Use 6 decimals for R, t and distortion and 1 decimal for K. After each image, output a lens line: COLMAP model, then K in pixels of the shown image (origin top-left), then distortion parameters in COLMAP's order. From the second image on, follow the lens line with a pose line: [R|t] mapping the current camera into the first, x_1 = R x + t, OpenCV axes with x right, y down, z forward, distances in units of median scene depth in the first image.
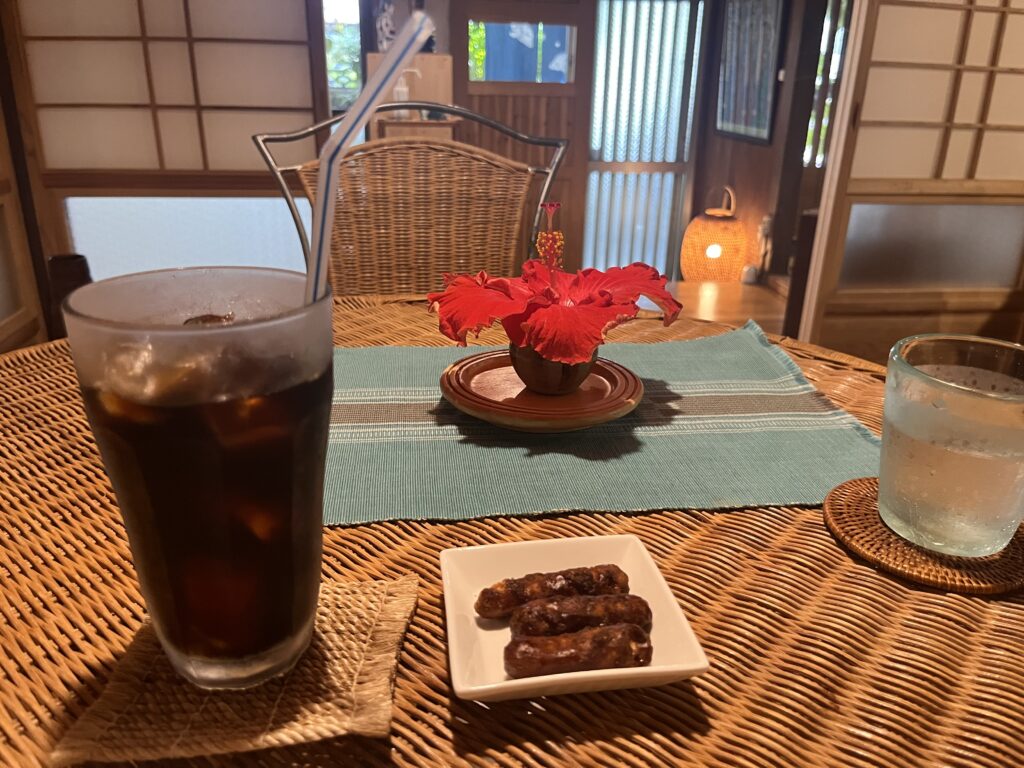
lens RADIAL K [[777.1, 0, 512.0], [0, 777.1, 384.0], [0, 0, 1]] dist [-0.008743, -0.000996]
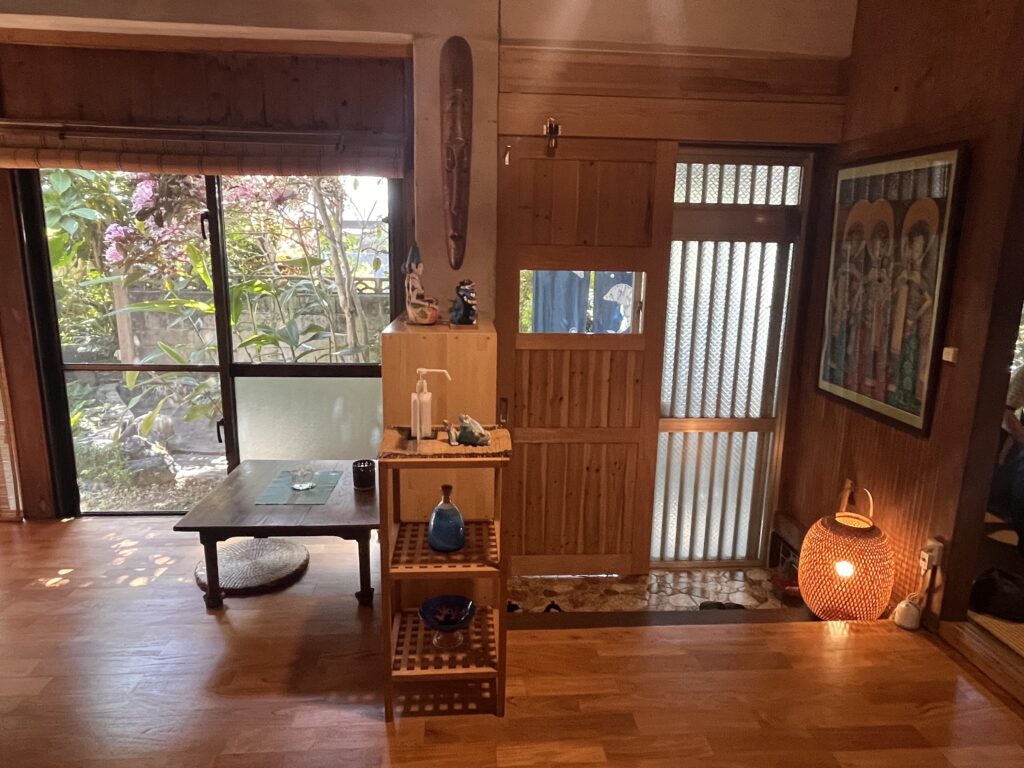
lens RADIAL K [[671.6, 0, 512.0], [0, 671.6, 384.0], [0, 0, 1]] dist [0.002777, 0.001175]
pose [[0.998563, 0.012162, -0.052200, -0.022752], [-0.022103, 0.980687, -0.194329, -0.192196], [0.048828, 0.195204, 0.979546, 0.294825]]
